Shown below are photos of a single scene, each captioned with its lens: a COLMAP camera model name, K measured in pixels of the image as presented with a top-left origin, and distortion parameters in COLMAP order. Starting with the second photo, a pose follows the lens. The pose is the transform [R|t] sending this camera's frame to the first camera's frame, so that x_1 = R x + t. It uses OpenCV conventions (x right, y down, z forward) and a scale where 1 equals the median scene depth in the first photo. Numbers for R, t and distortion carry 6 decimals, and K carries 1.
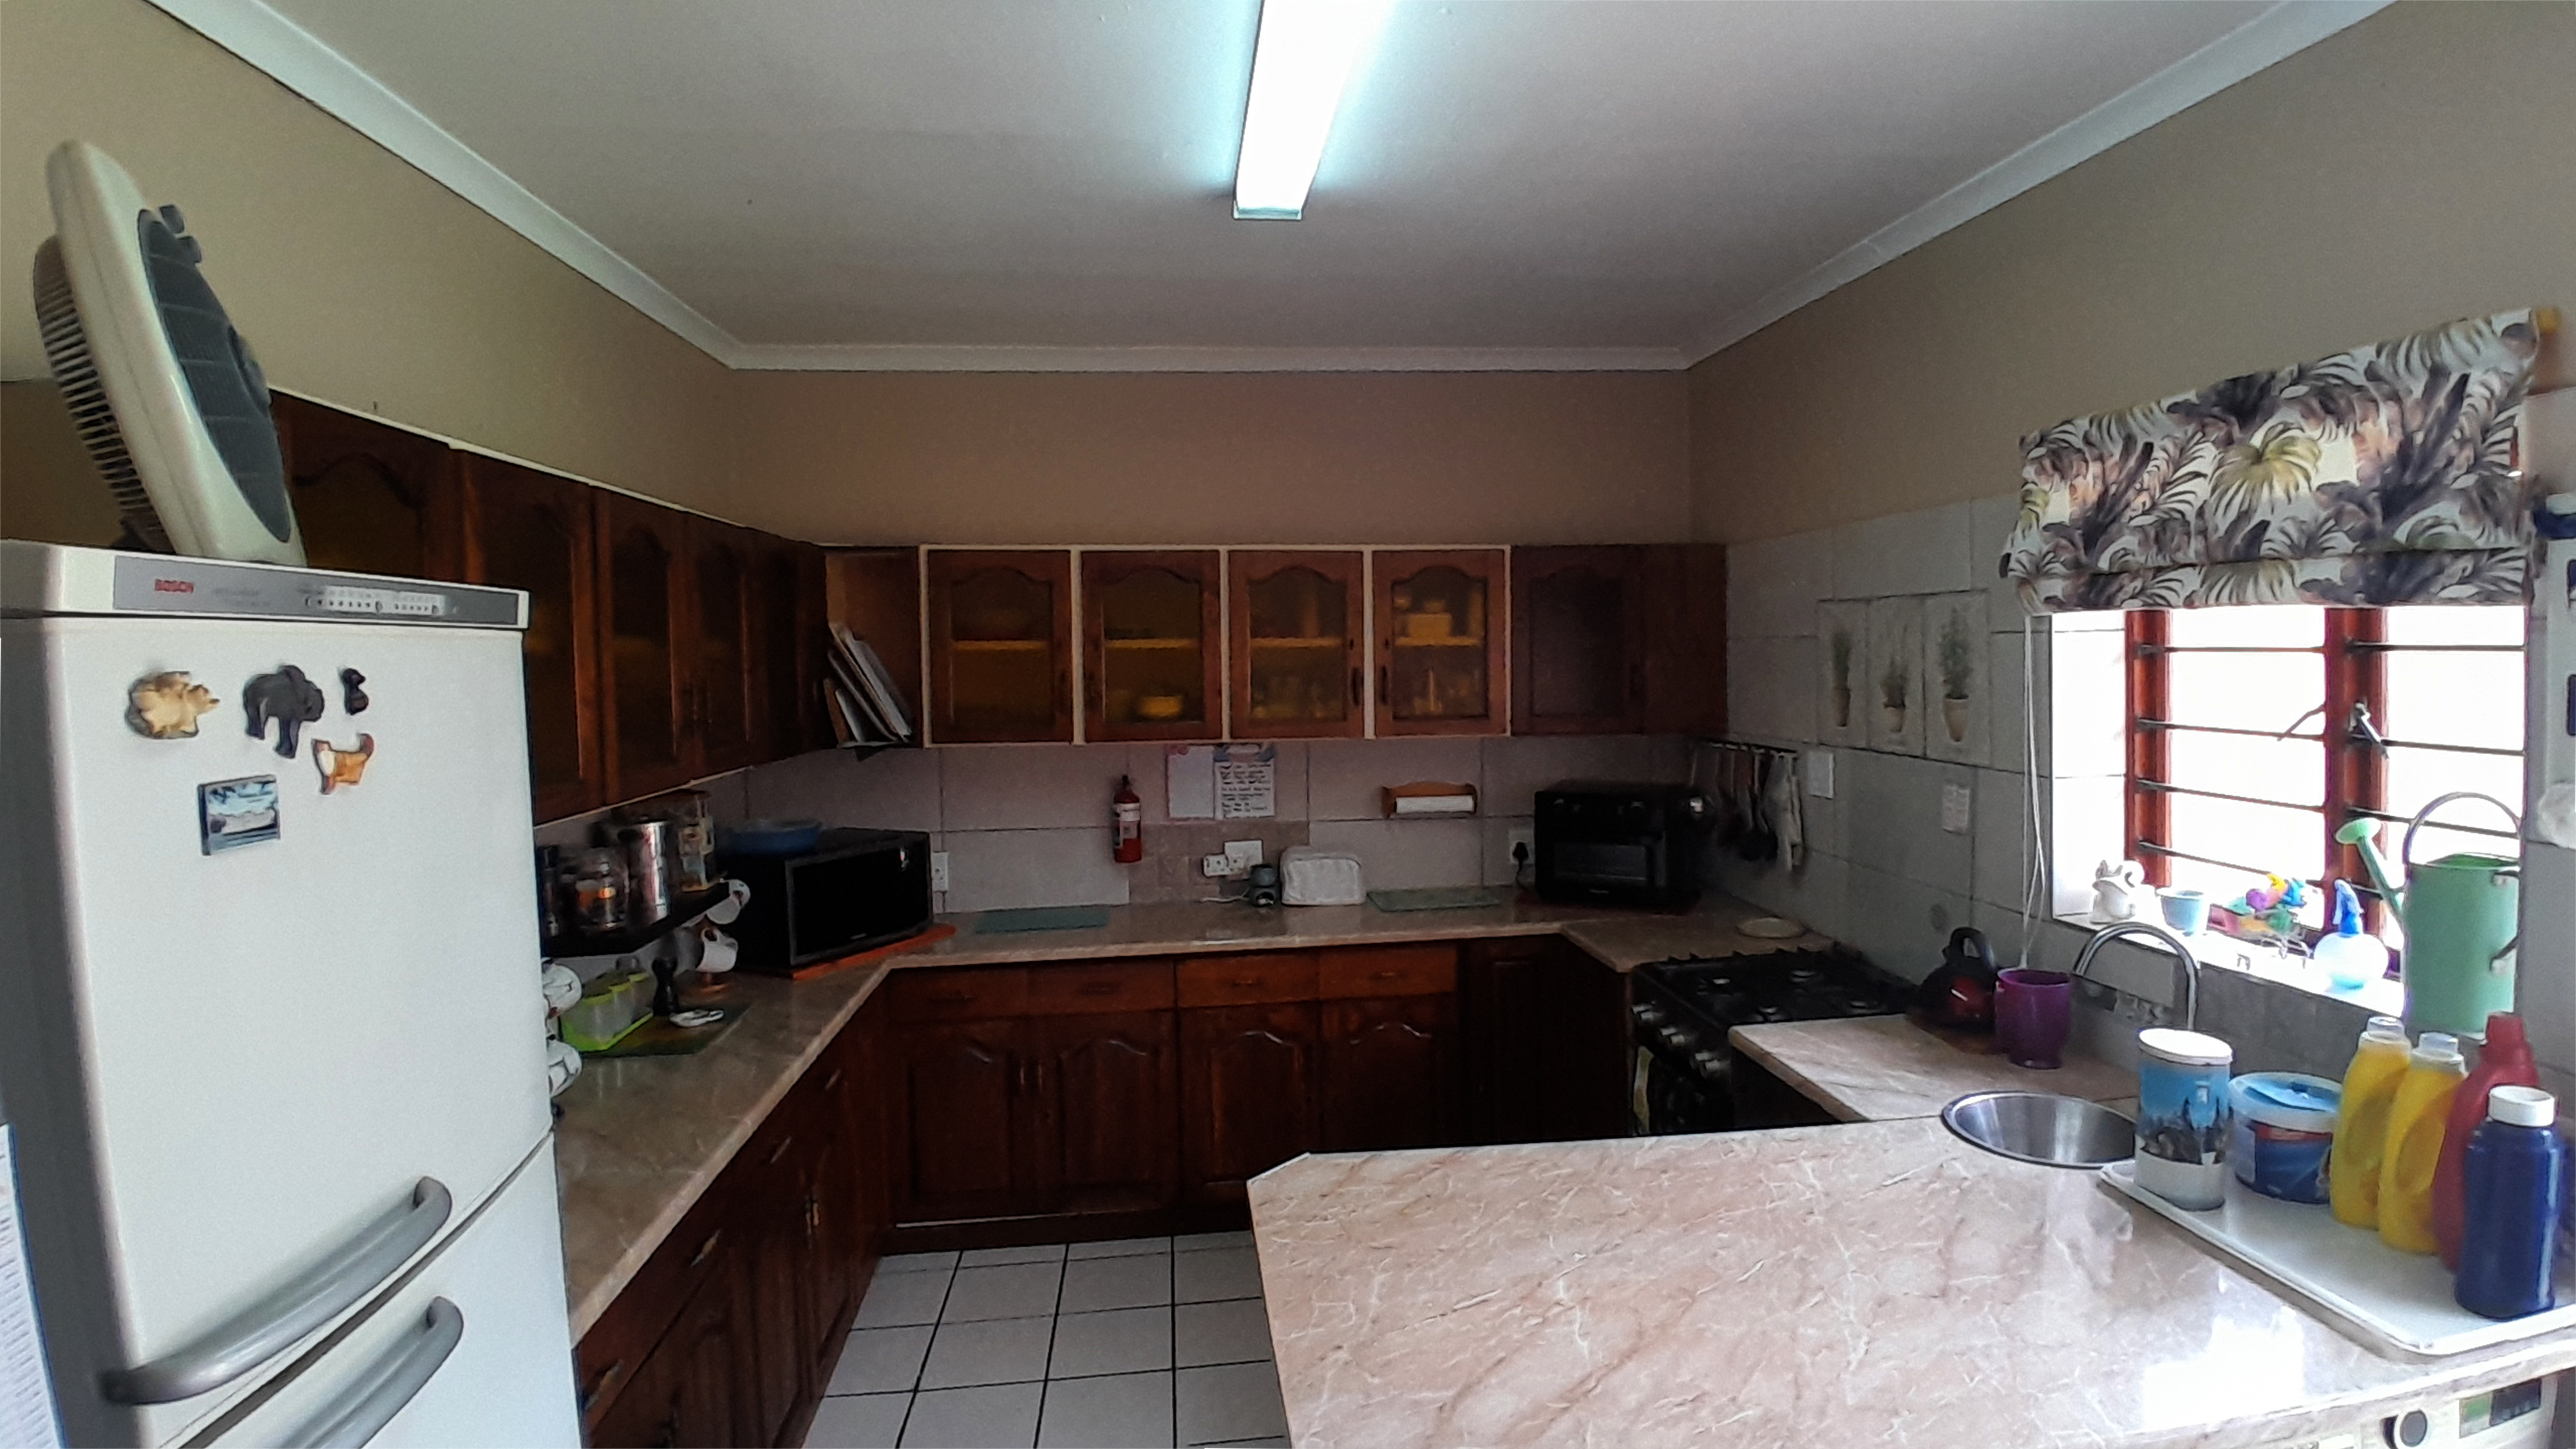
lens RADIAL K [[1308.9, 0, 1304.5], [0, 1308.9, 710.9], [0, 0, 1]] dist [-0.000505, -0.047854]
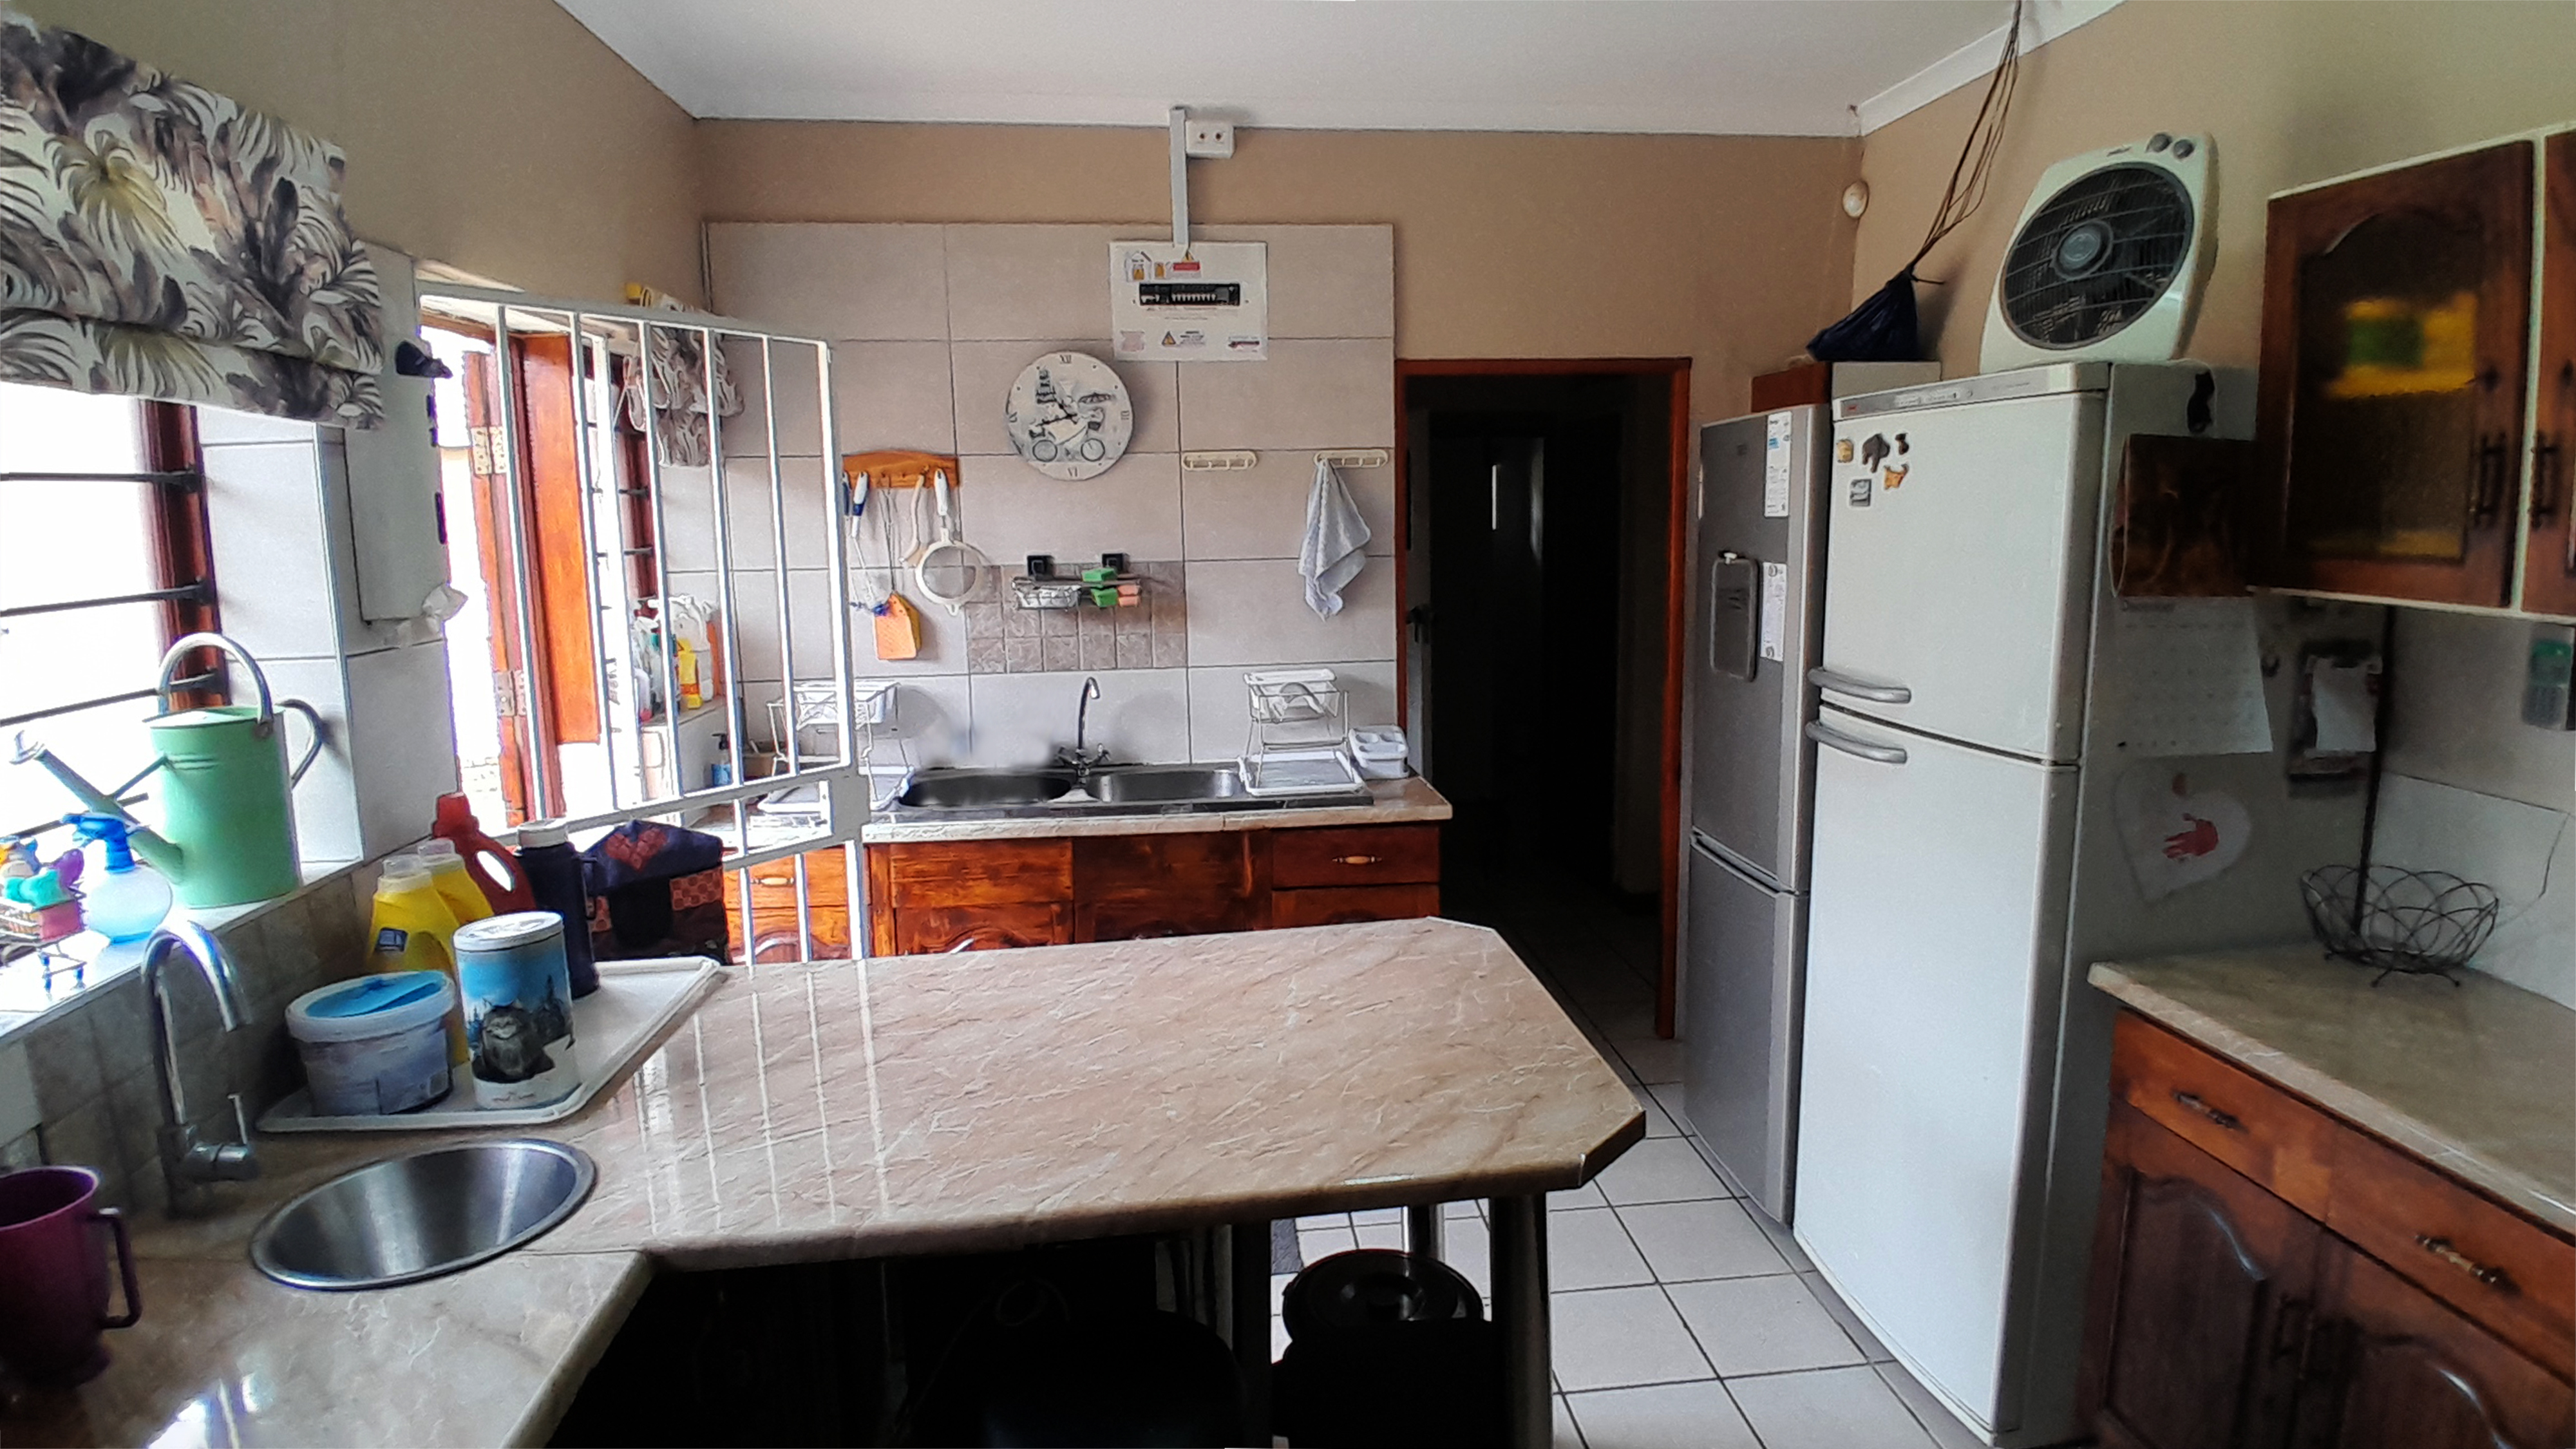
lens RADIAL K [[1308.9, 0, 1304.5], [0, 1308.9, 710.9], [0, 0, 1]] dist [-0.000505, -0.047854]
pose [[-0.999139, 0.040734, 0.007917, 0.165464], [0.041495, 0.979124, 0.198983, -0.033333], [0.000353, 0.199140, -0.979971, 2.027506]]
